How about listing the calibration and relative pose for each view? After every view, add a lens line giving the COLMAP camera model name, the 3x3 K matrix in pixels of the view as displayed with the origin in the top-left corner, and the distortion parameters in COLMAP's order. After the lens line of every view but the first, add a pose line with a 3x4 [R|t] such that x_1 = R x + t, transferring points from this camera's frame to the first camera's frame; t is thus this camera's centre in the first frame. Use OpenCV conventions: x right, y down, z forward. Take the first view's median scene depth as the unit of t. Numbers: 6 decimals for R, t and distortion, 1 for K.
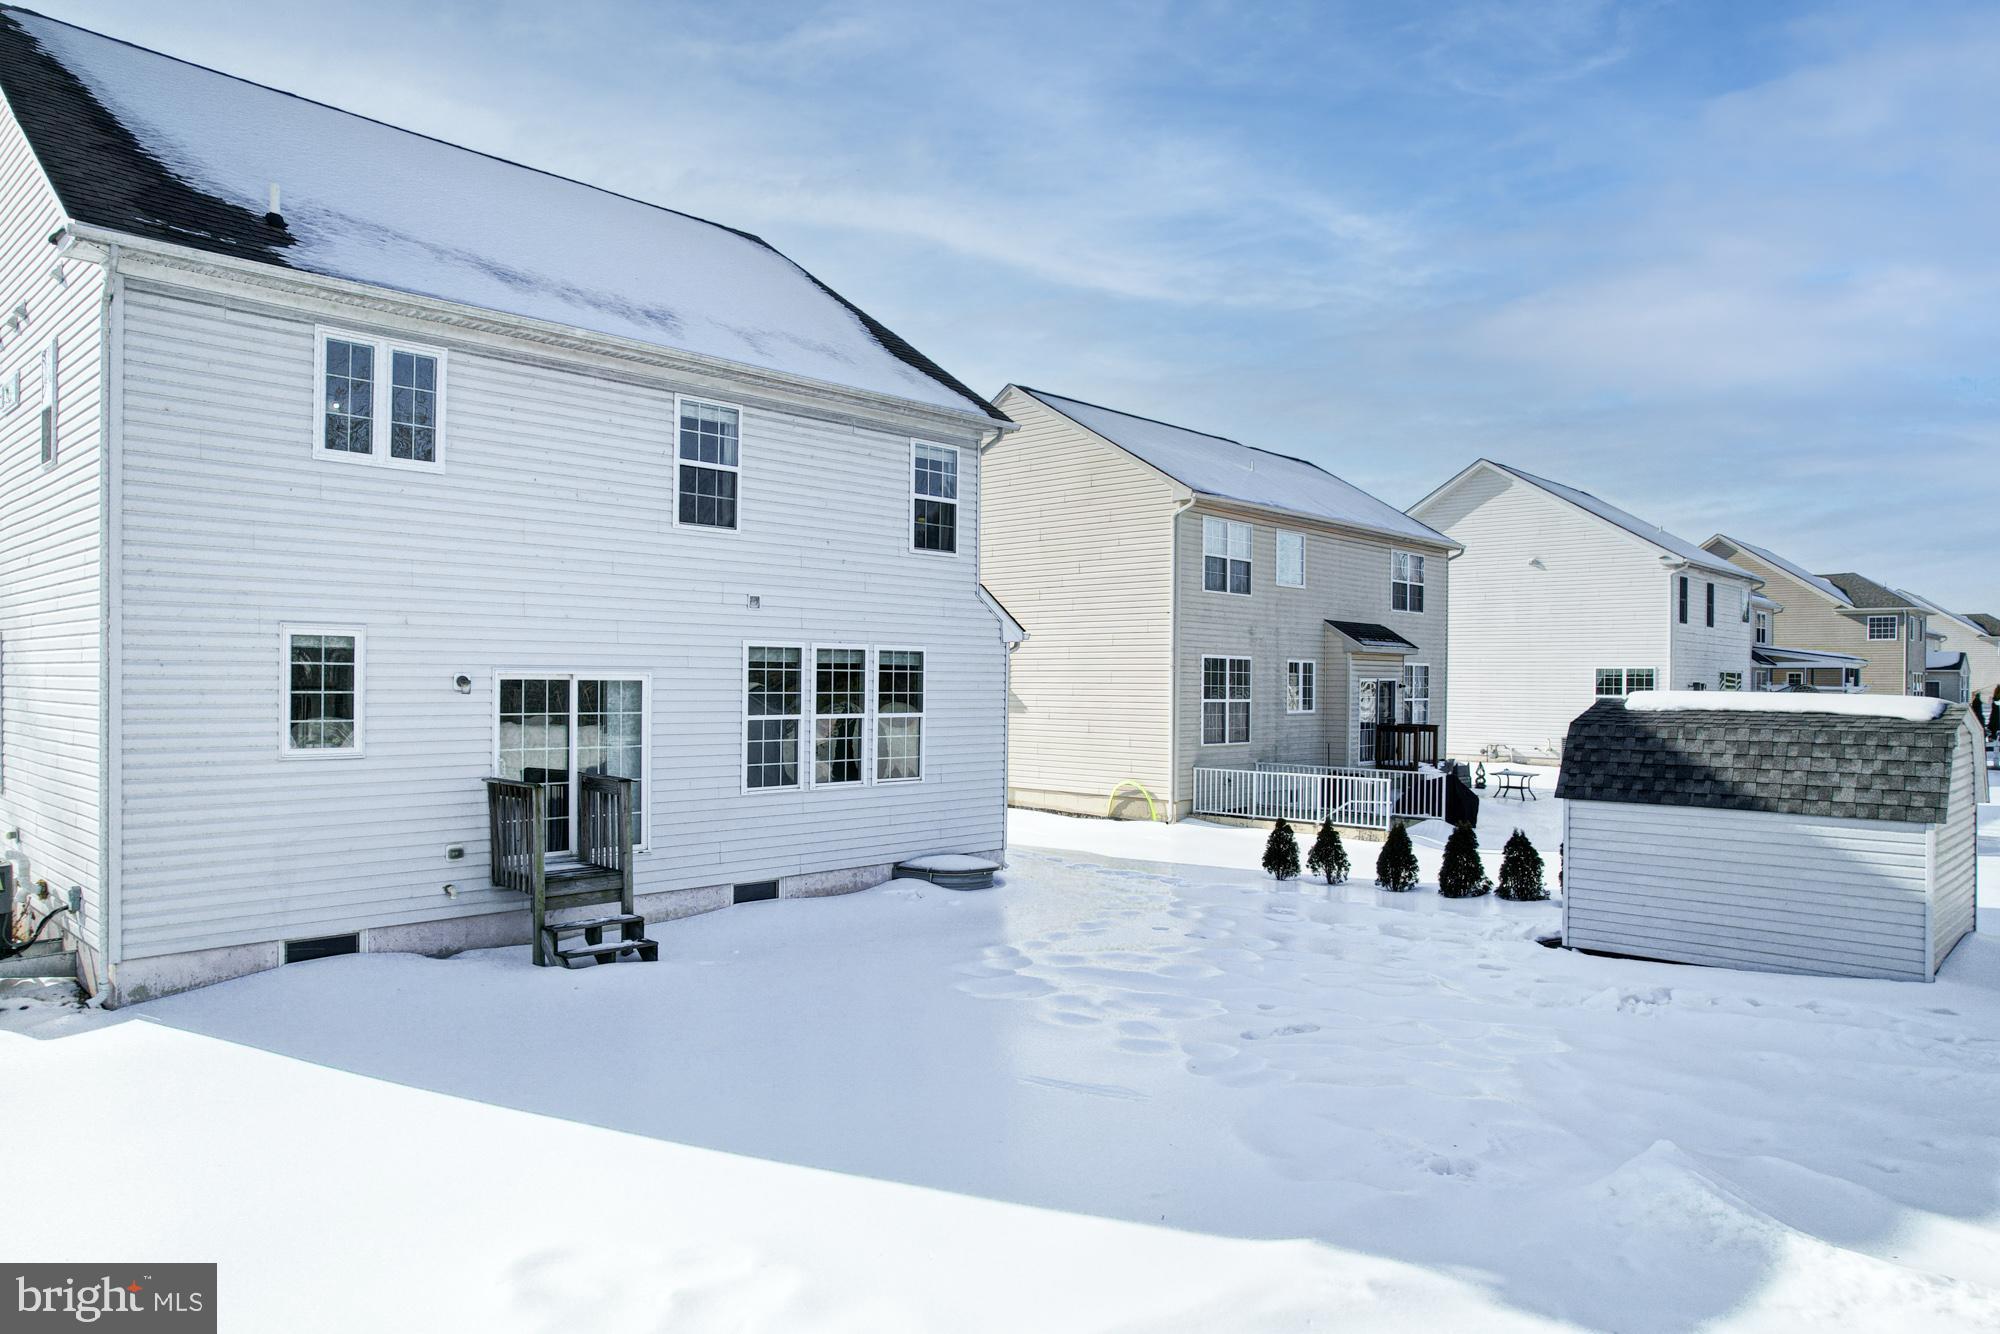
lens RADIAL K [[1282.2, 0, 993.1], [0, 1282.2, 688.6], [0, 0, 1]] dist [-0.061455, 0.057862]
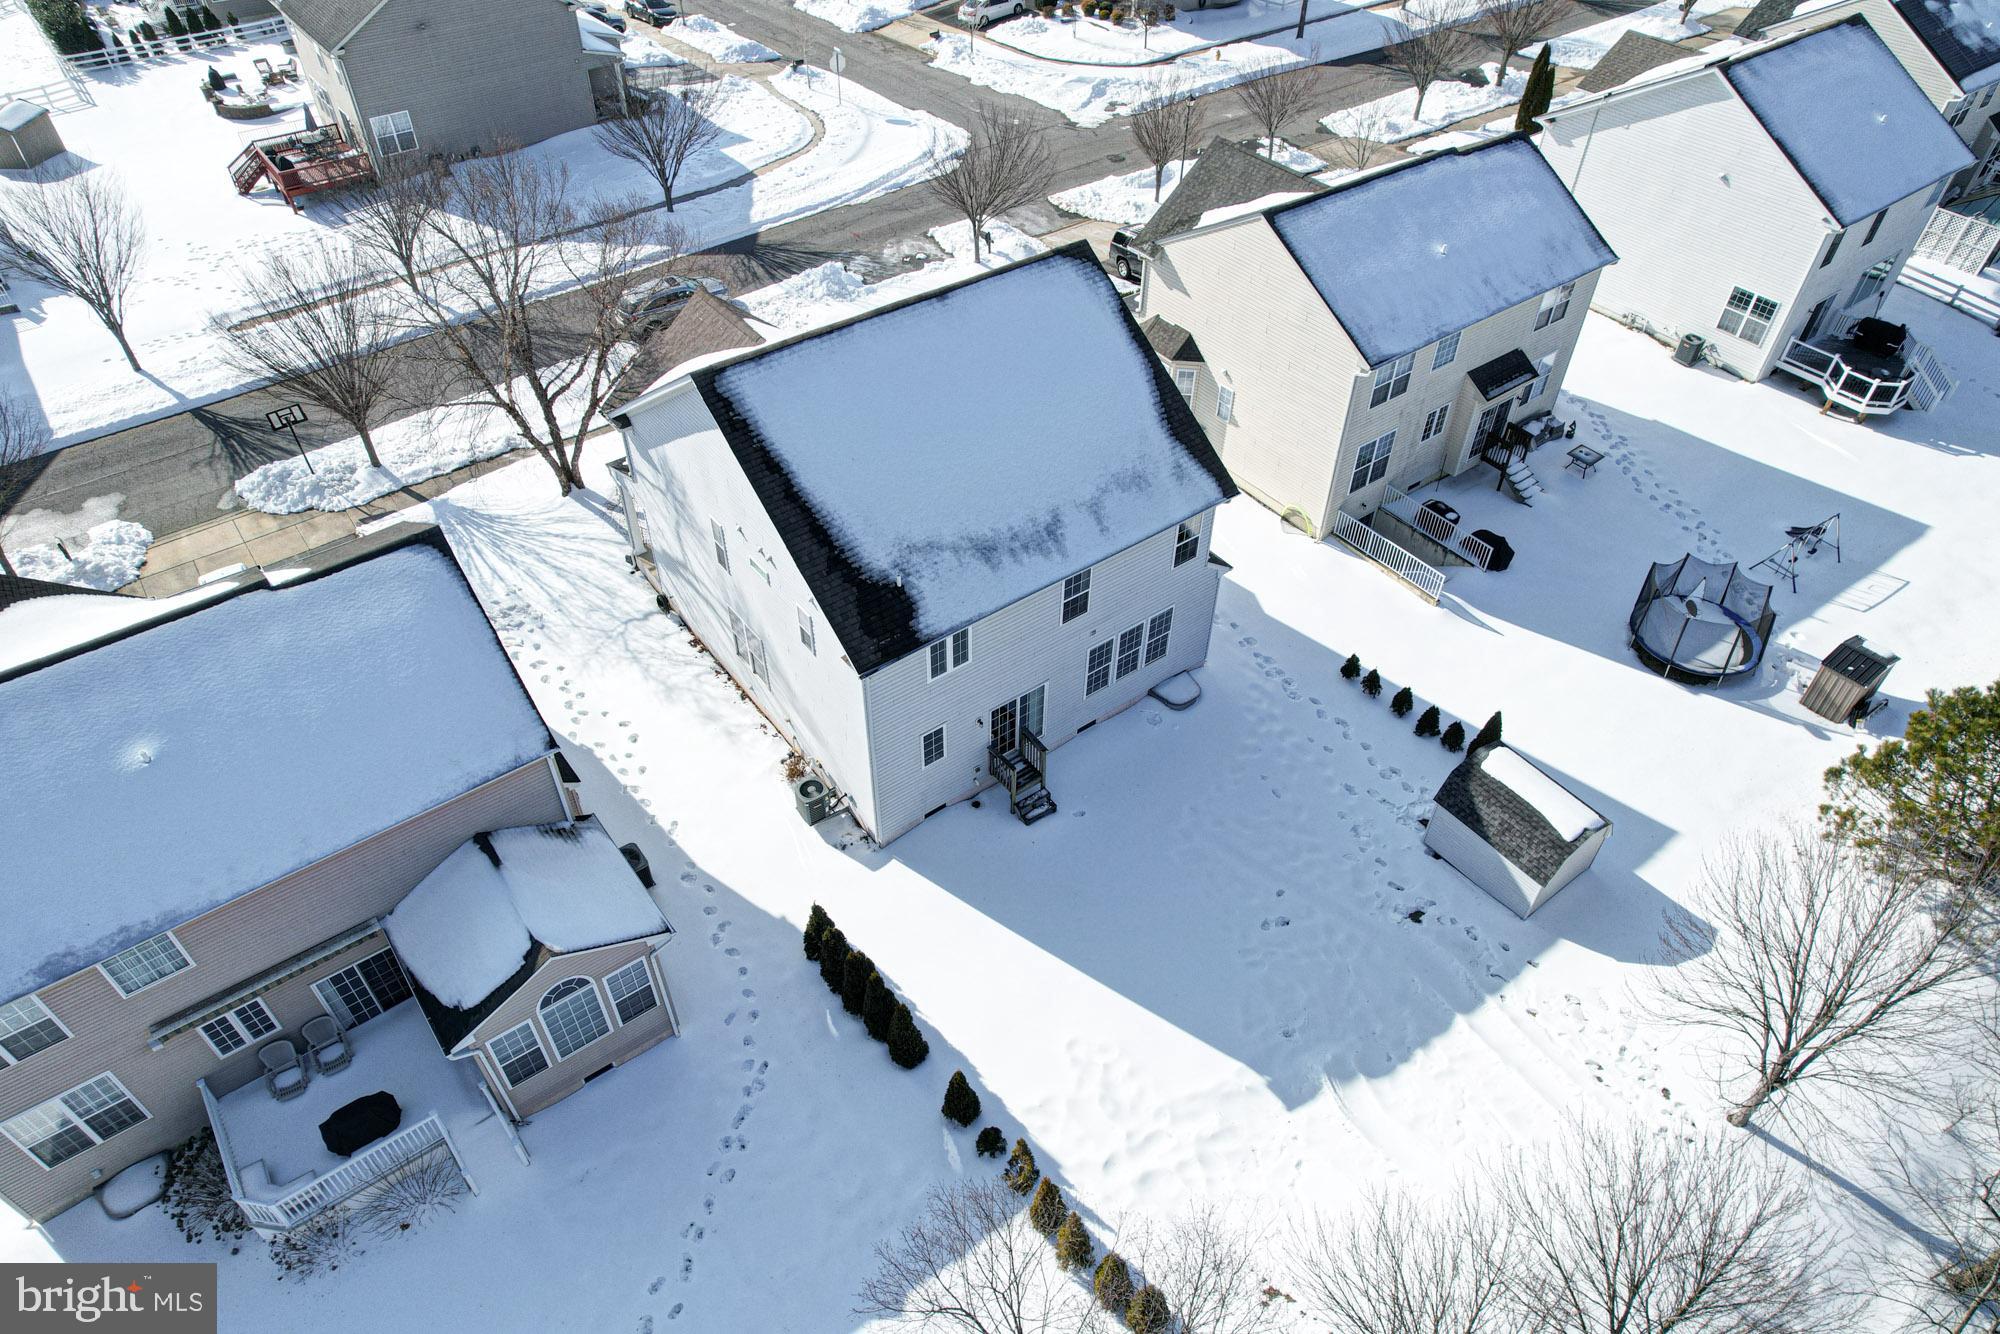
lens RADIAL K [[1282.2, 0, 993.1], [0, 1282.2, 688.6], [0, 0, 1]] dist [-0.061455, 0.057862]
pose [[0.986964, 0.110028, -0.117454, -0.098131], [0.001664, 0.722786, 0.691070, -1.529248], [0.160931, -0.682257, 0.713181, -0.610229]]
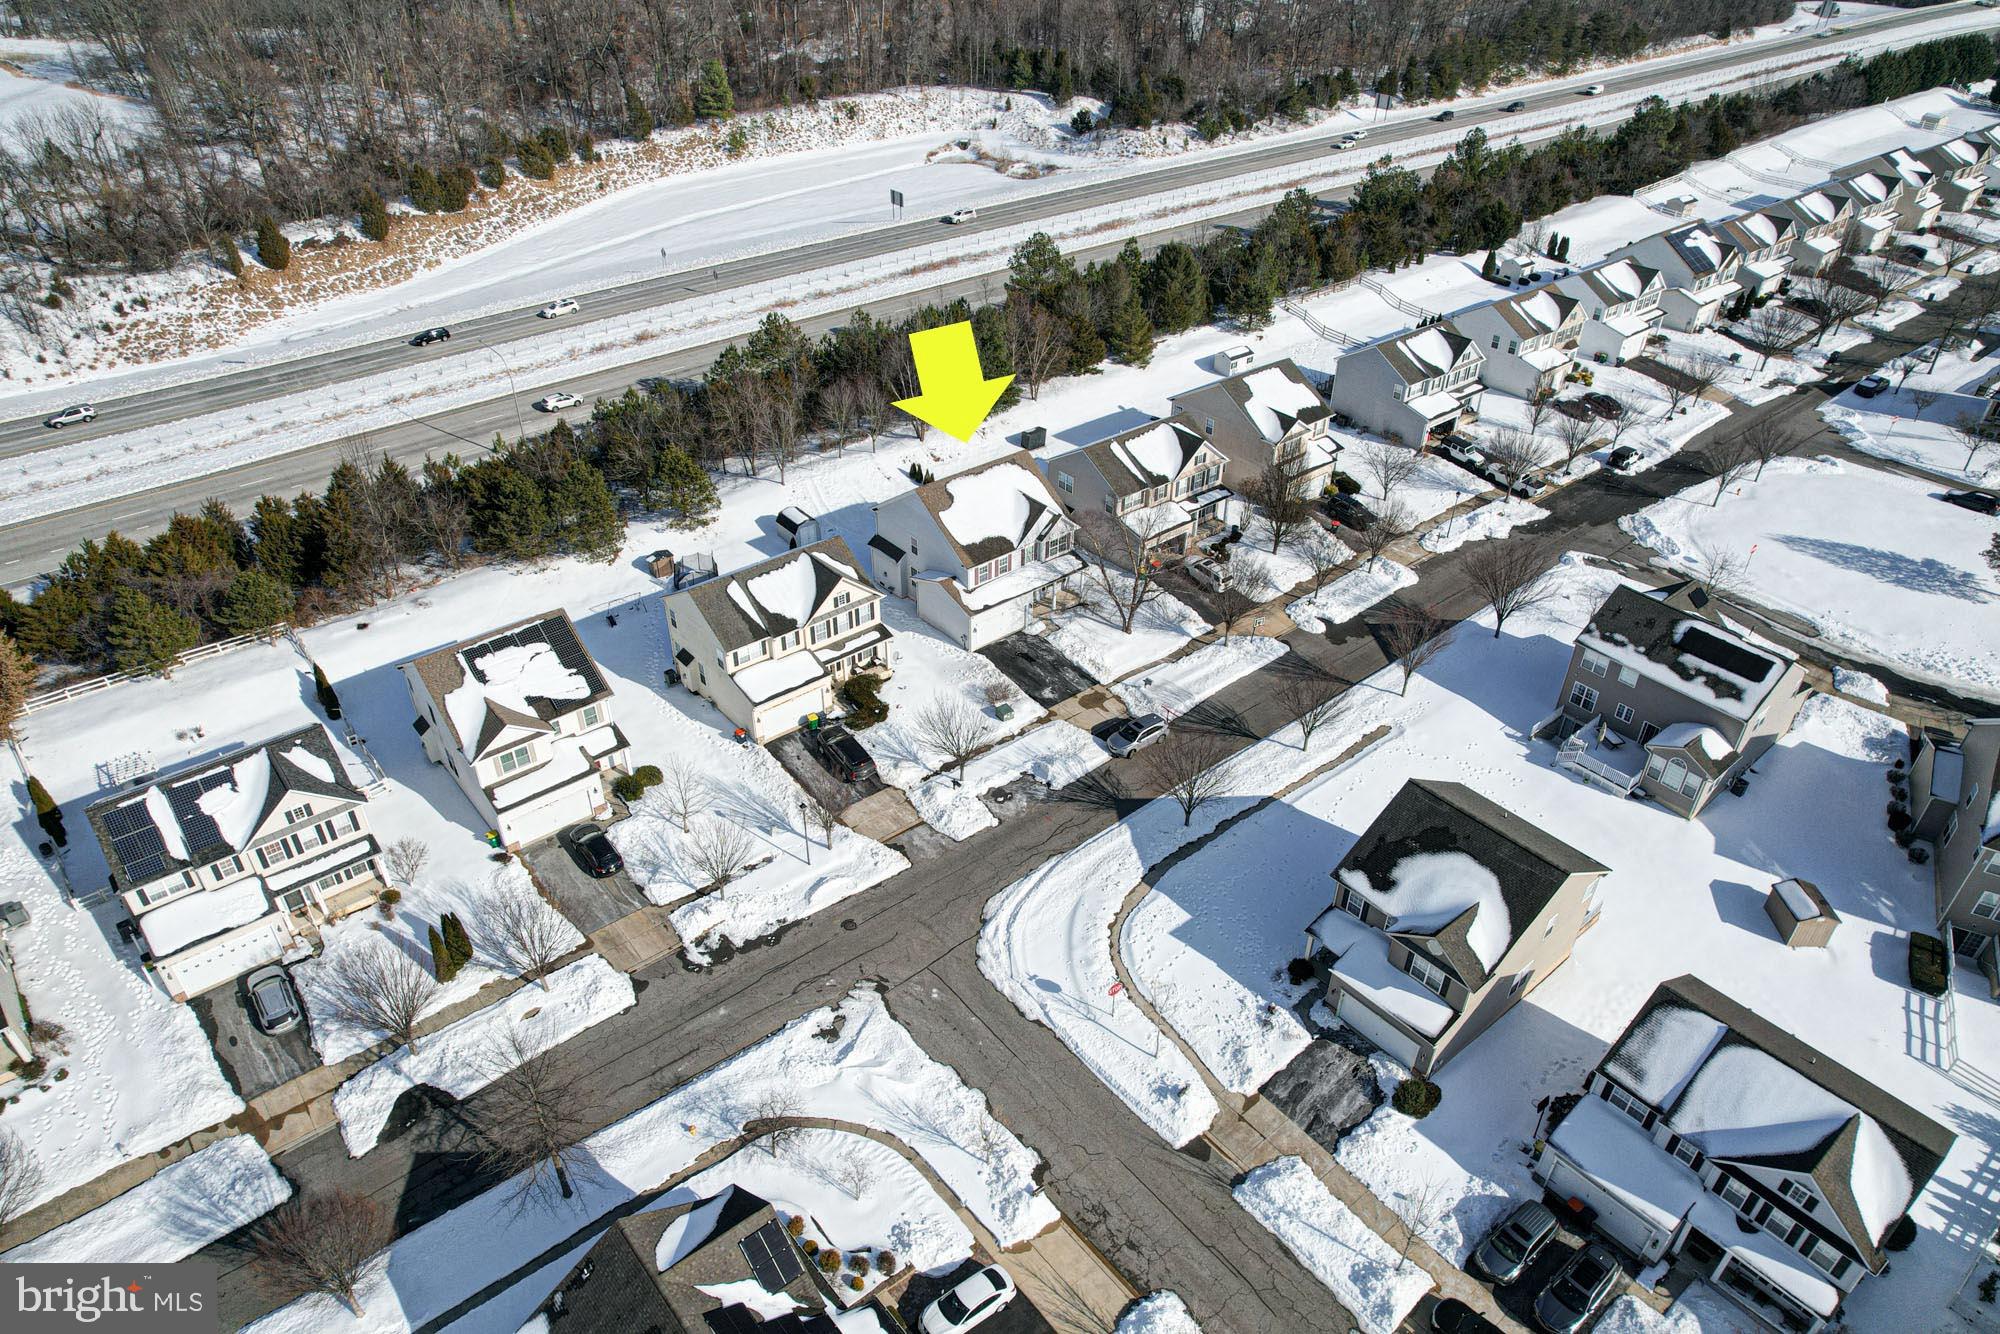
lens RADIAL K [[1243.7, 0, 989.1], [0, 1243.7, 694.0], [0, 0, 1]] dist [-0.034109, 0.002914]
pose [[-0.992771, -0.082379, 0.087285, -1.322187], [-0.014628, 0.804877, 0.593261, -3.526457], [-0.119126, 0.587696, -0.800264, 7.288690]]
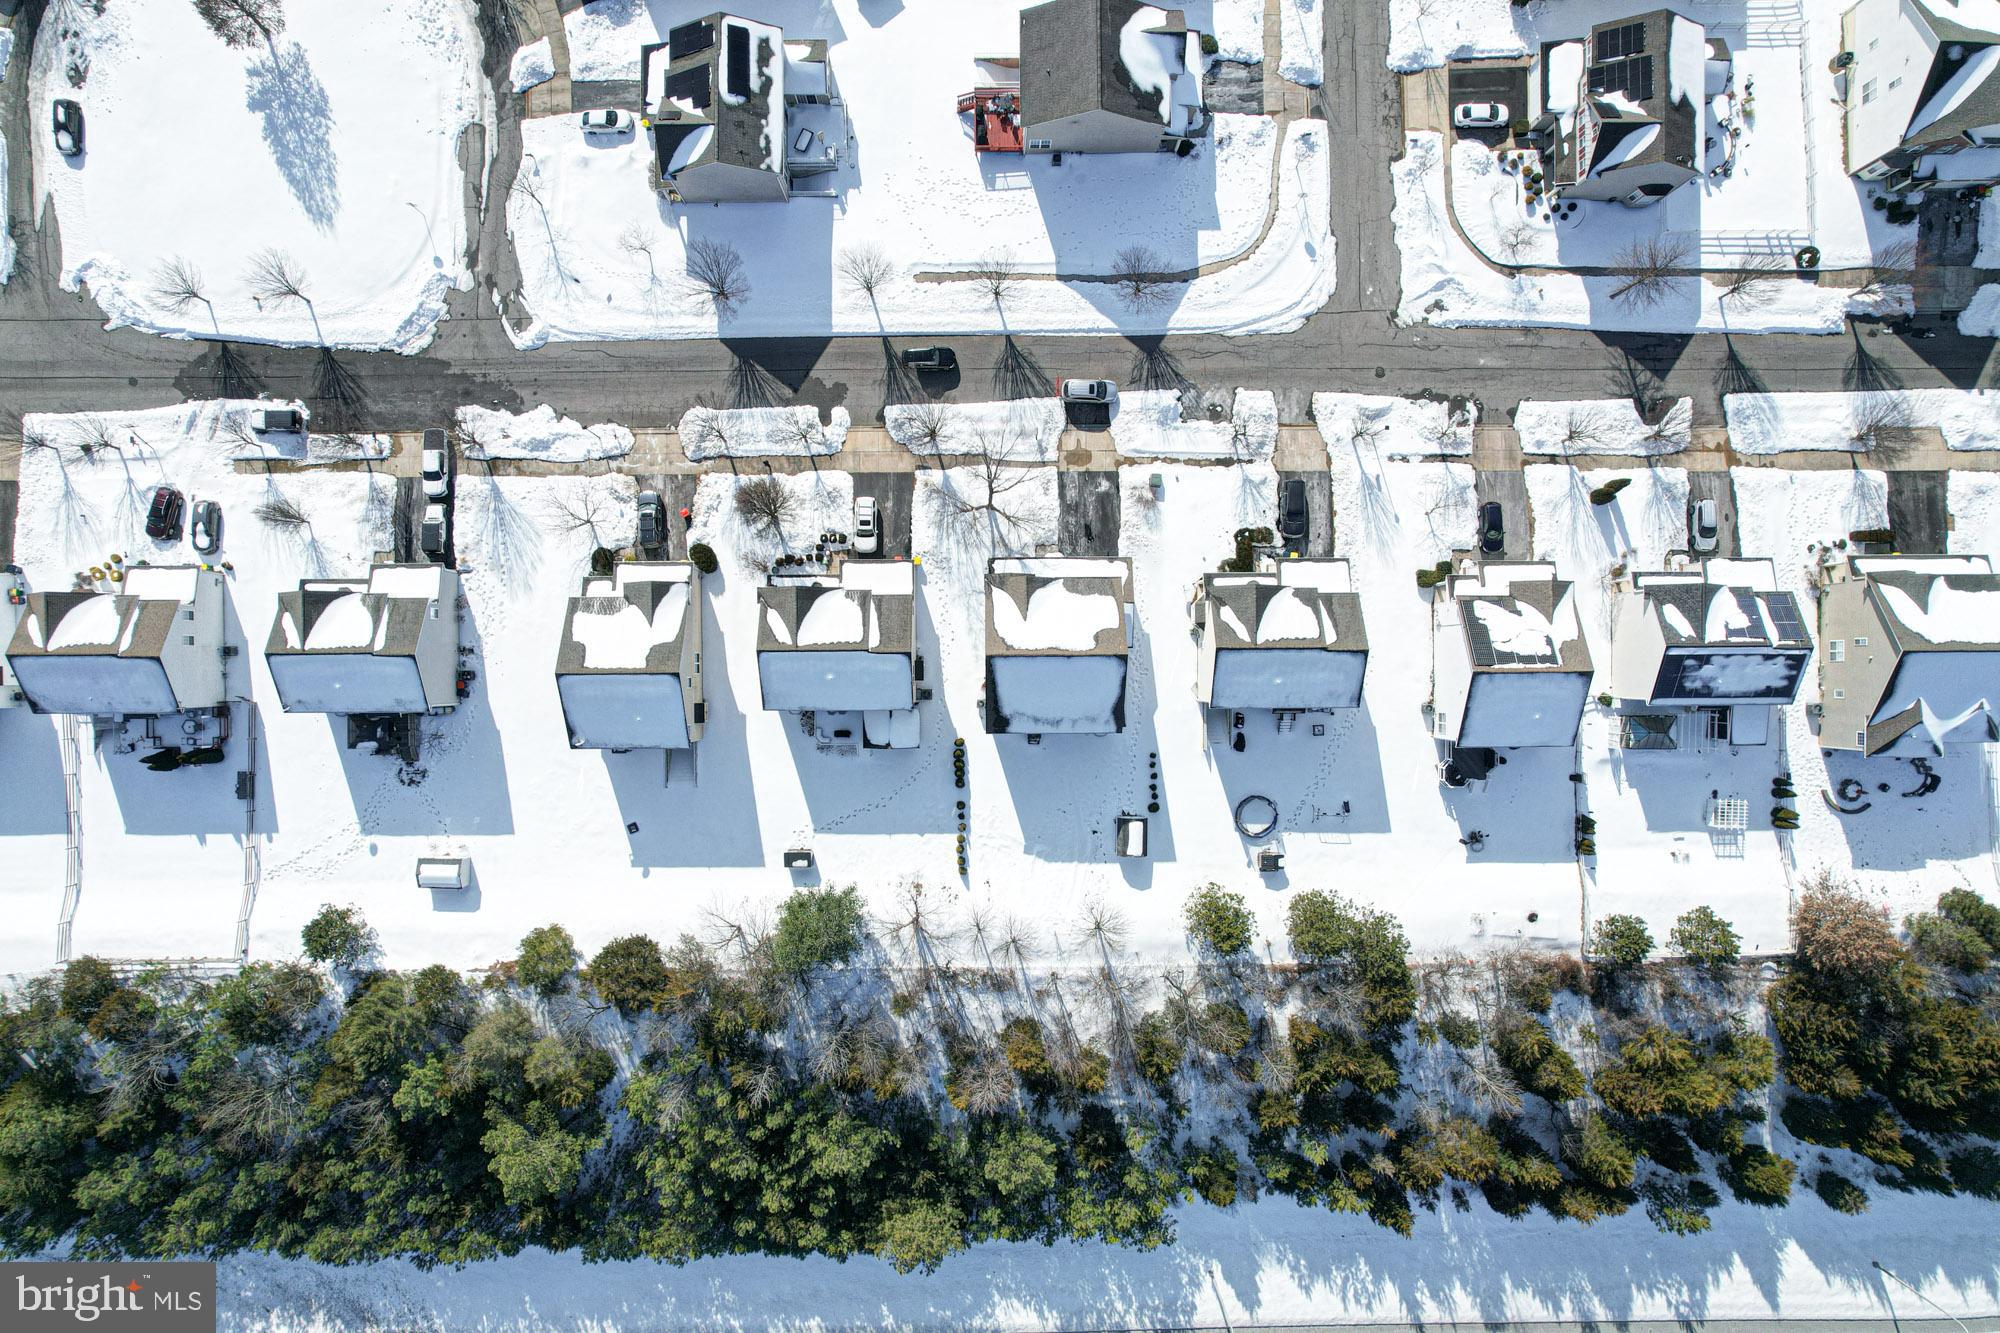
lens RADIAL K [[1243.7, 0, 989.1], [0, 1243.7, 693.5], [0, 0, 1]] dist [-0.034109, 0.002914]
pose [[0.696243, 0.717782, 0.005927, -0.697513], [-0.001041, -0.007248, 0.999973, -7.254826], [0.717806, -0.696230, -0.004300, 0.892366]]
